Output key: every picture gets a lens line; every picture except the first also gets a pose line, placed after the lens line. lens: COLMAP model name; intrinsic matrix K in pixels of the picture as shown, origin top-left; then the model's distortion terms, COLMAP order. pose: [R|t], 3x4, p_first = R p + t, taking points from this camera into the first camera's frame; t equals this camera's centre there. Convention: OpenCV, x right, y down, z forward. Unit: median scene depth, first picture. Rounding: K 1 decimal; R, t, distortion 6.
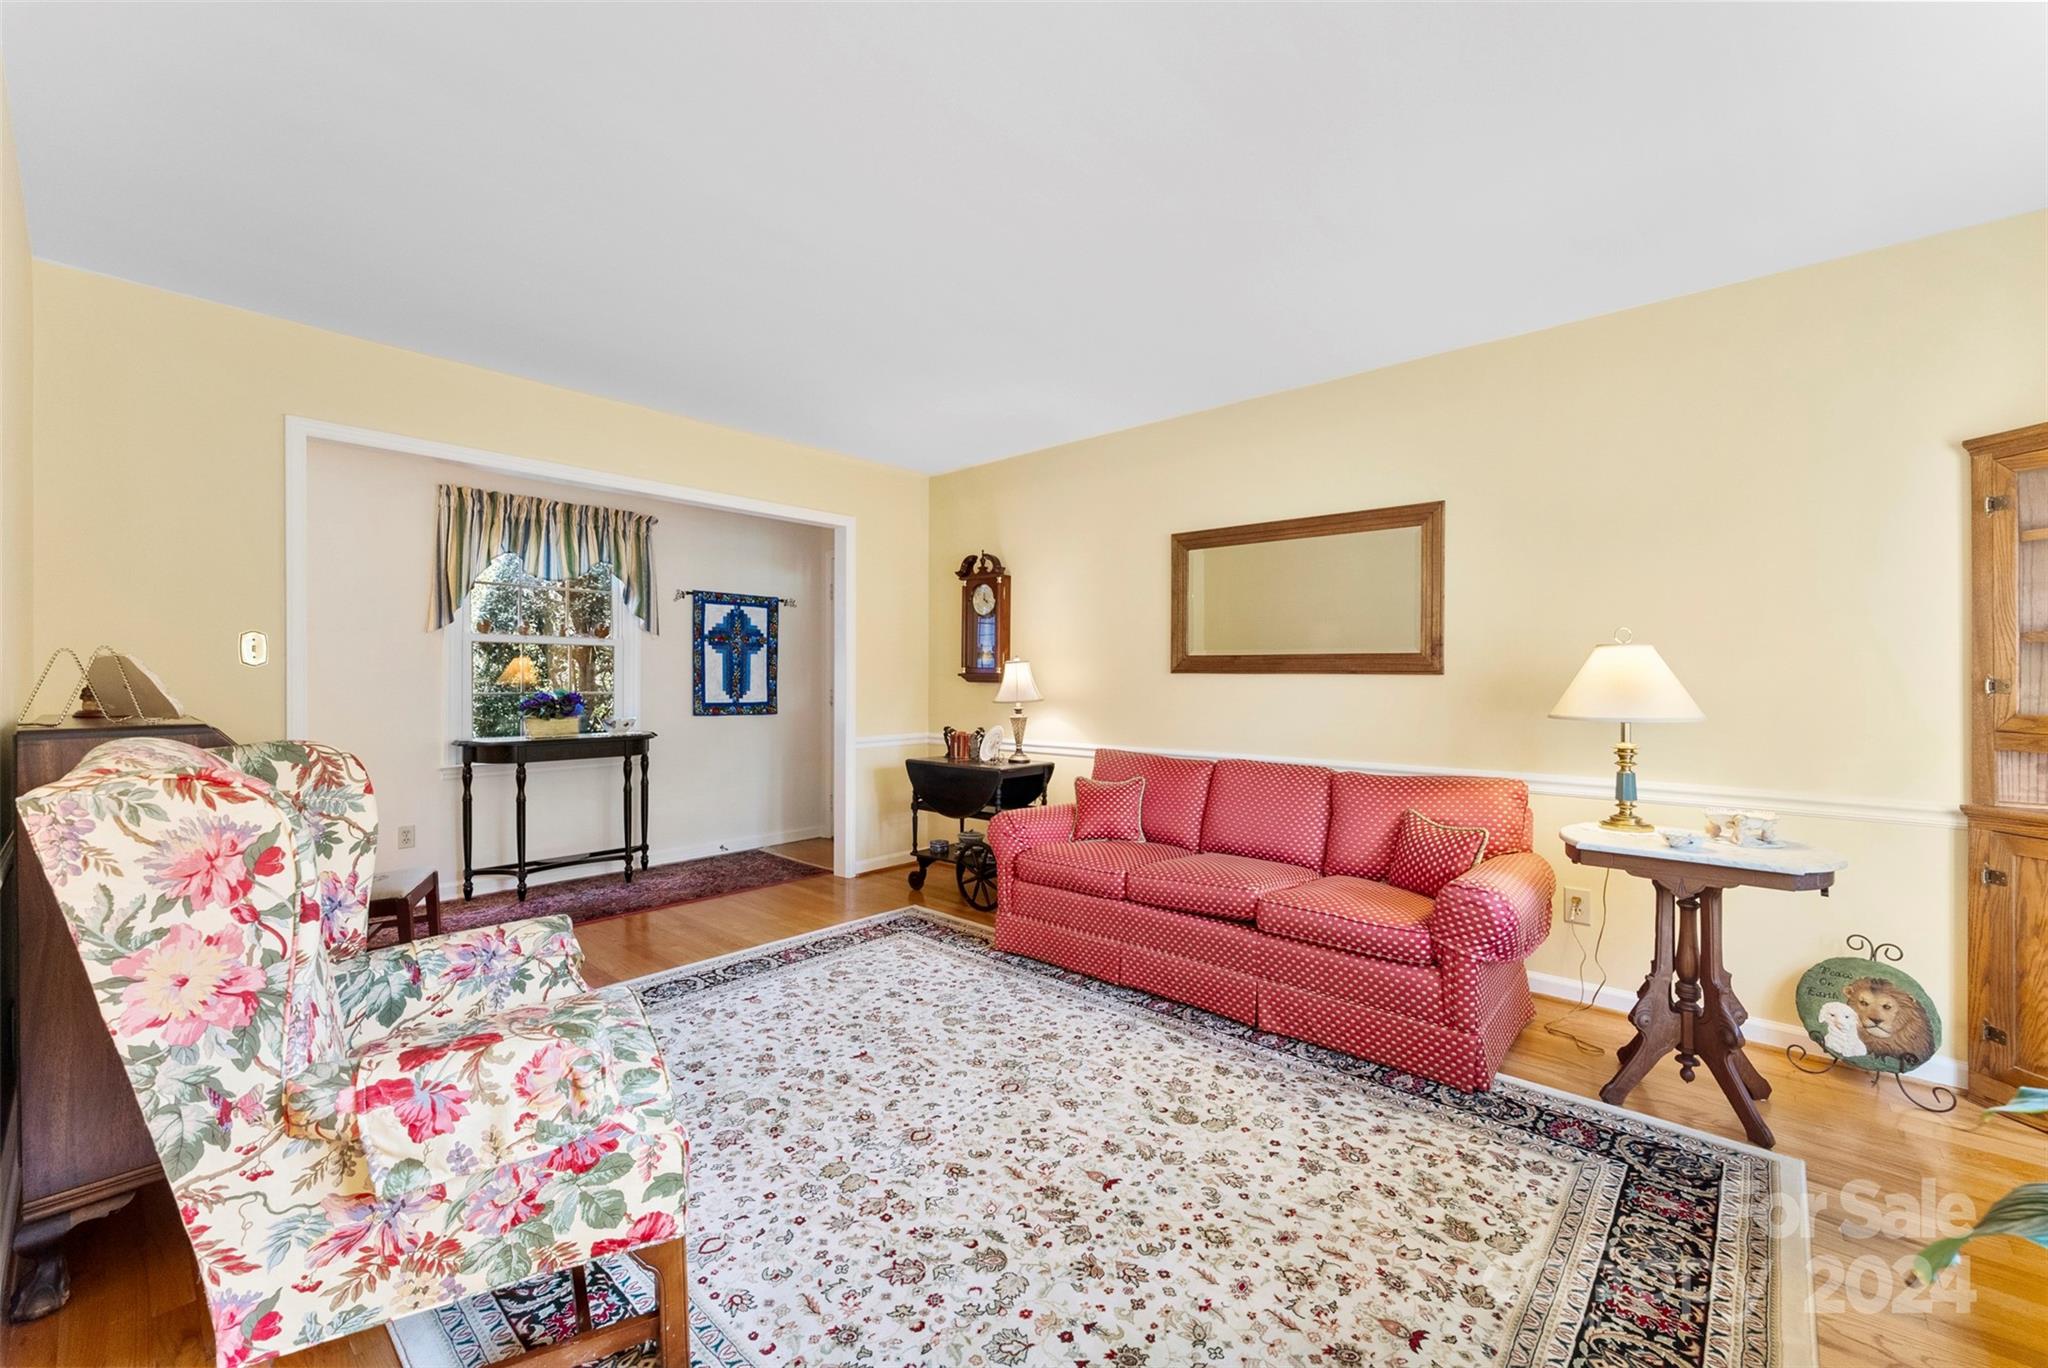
lens RADIAL K [[821.8, 0, 1023.7], [0, 821.8, 681.5], [0, 0, 1]] dist [0.001291, 0.000257]
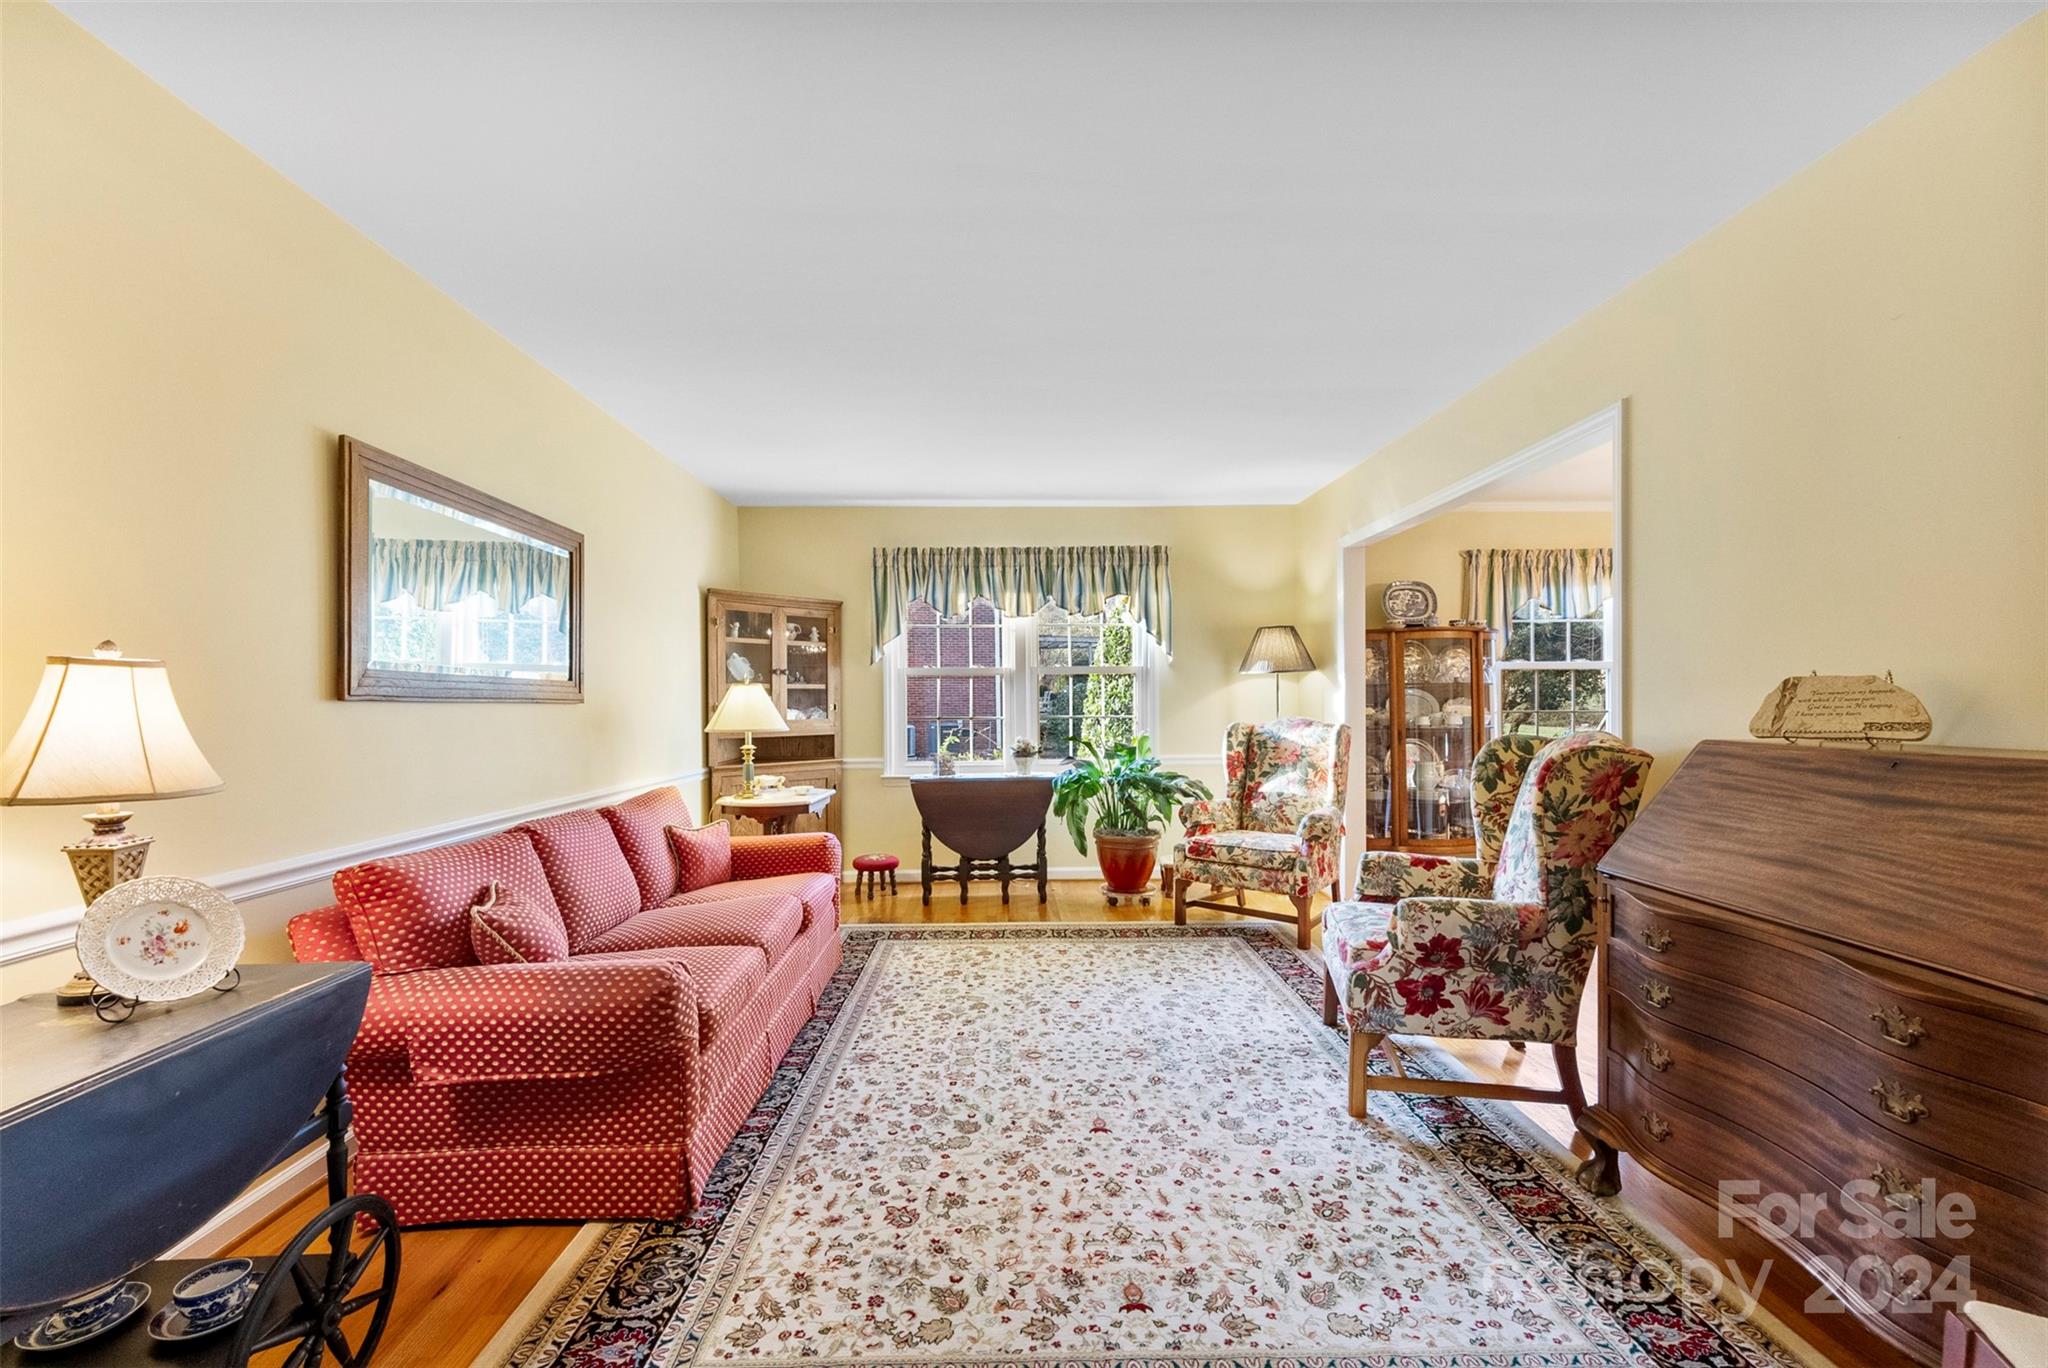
lens RADIAL K [[821.8, 0, 1020.8], [0, 821.8, 700.8], [0, 0, 1]] dist [0.001291, 0.000257]
pose [[-0.680409, 0.003416, 0.732825, -0.728383], [0.010864, 0.999926, 0.005426, -0.013448], [-0.732752, 0.011653, -0.680396, 1.526835]]
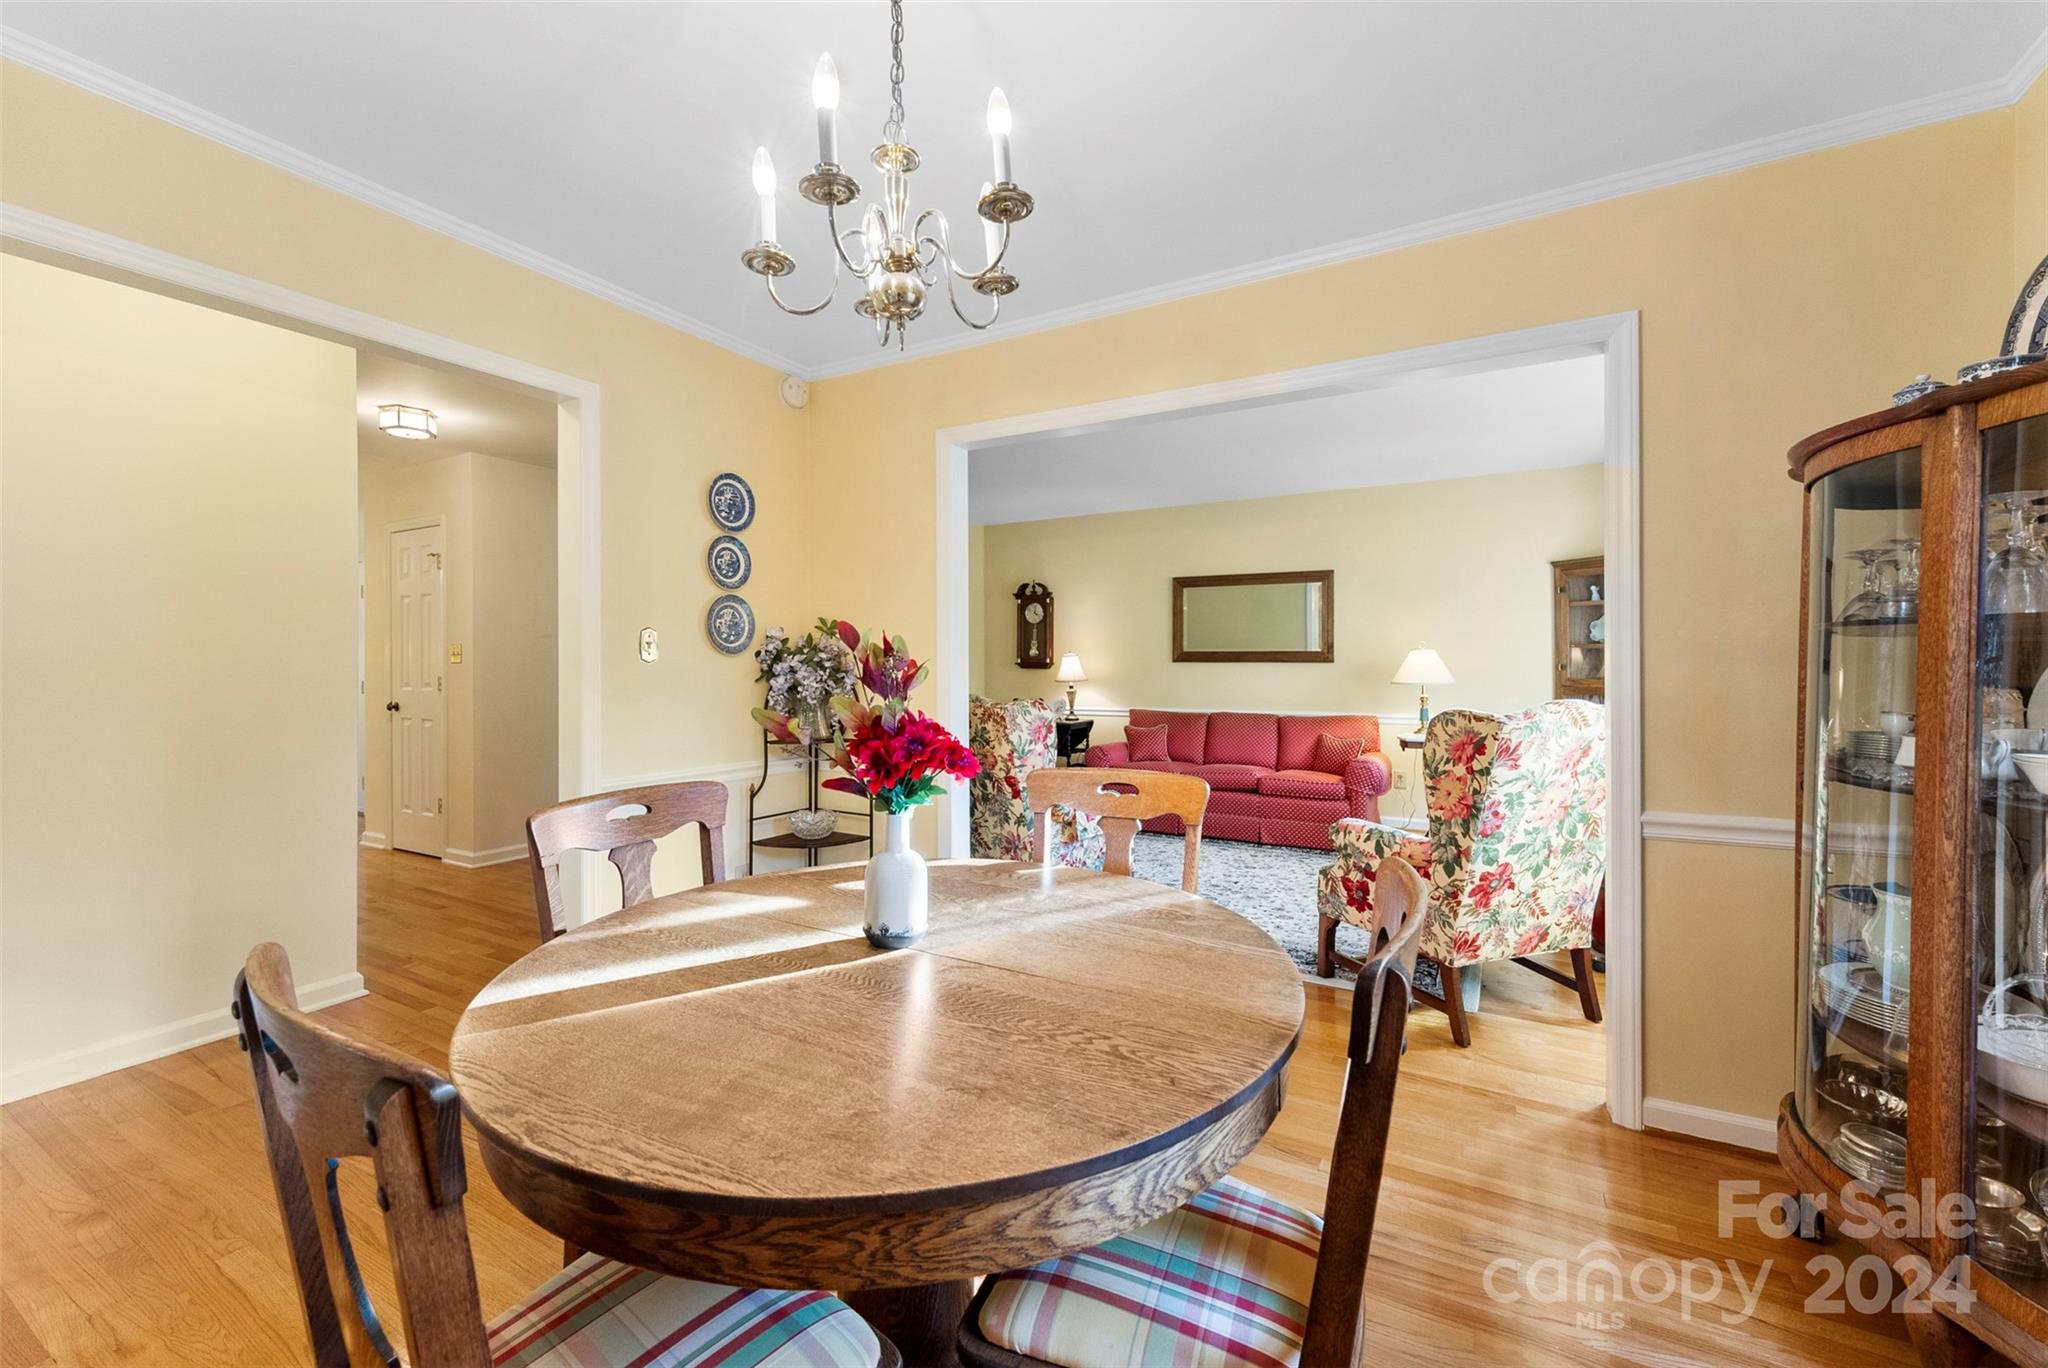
lens RADIAL K [[821.8, 0, 1023.3], [0, 821.8, 662.9], [0, 0, 1]] dist [0.001291, 0.000257]
pose [[0.978718, -0.005864, 0.205125, -0.665734], [0.006578, 0.999974, -0.002800, -0.009264], [-0.205104, 0.004090, 0.978732, -0.807405]]
